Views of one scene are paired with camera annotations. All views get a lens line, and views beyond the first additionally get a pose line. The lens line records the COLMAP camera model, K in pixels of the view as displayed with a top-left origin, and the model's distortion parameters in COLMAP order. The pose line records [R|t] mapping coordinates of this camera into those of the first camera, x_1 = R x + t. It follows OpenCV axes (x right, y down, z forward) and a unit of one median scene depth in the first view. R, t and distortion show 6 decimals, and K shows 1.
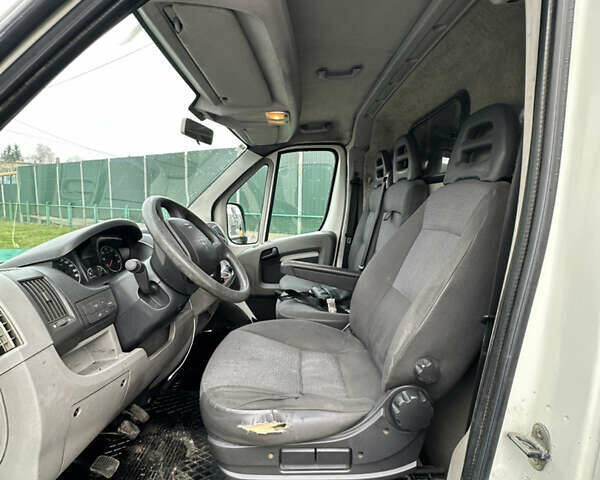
lens RADIAL K [[315.5, 0, 300.0], [0, 315.5, 240.0], [0, 0, 1]] dist [0.001662, -0.000592]
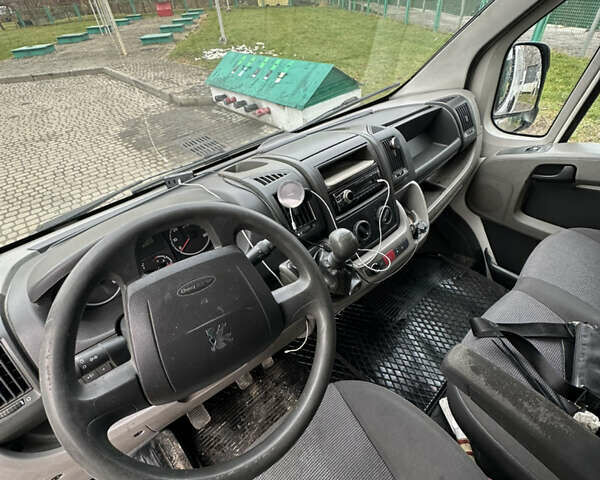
lens RADIAL K [[315.5, 0, 300.0], [0, 315.5, 240.0], [0, 0, 1]] dist [0.001662, -0.000592]
pose [[0.638176, 0.434300, -0.635701, 0.041217], [0.005923, 0.822909, 0.568142, -0.495979], [0.769868, -0.366340, 0.522588, 1.128264]]
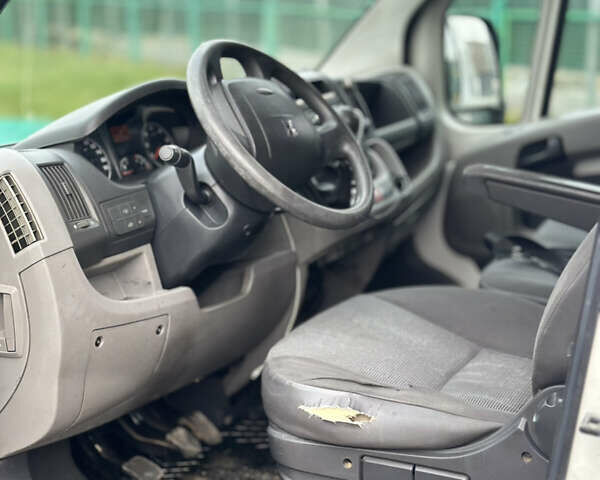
lens RADIAL K [[1065.7, 0, 300.0], [0, 1065.7, 240.0], [0, 0, 1]] dist [0.115721, 0.083698]
pose [[0.887237, 0.080872, -0.454170, 0.721457], [-0.024246, 0.991328, 0.129156, -0.037220], [0.460676, -0.103580, 0.881504, -0.845931]]
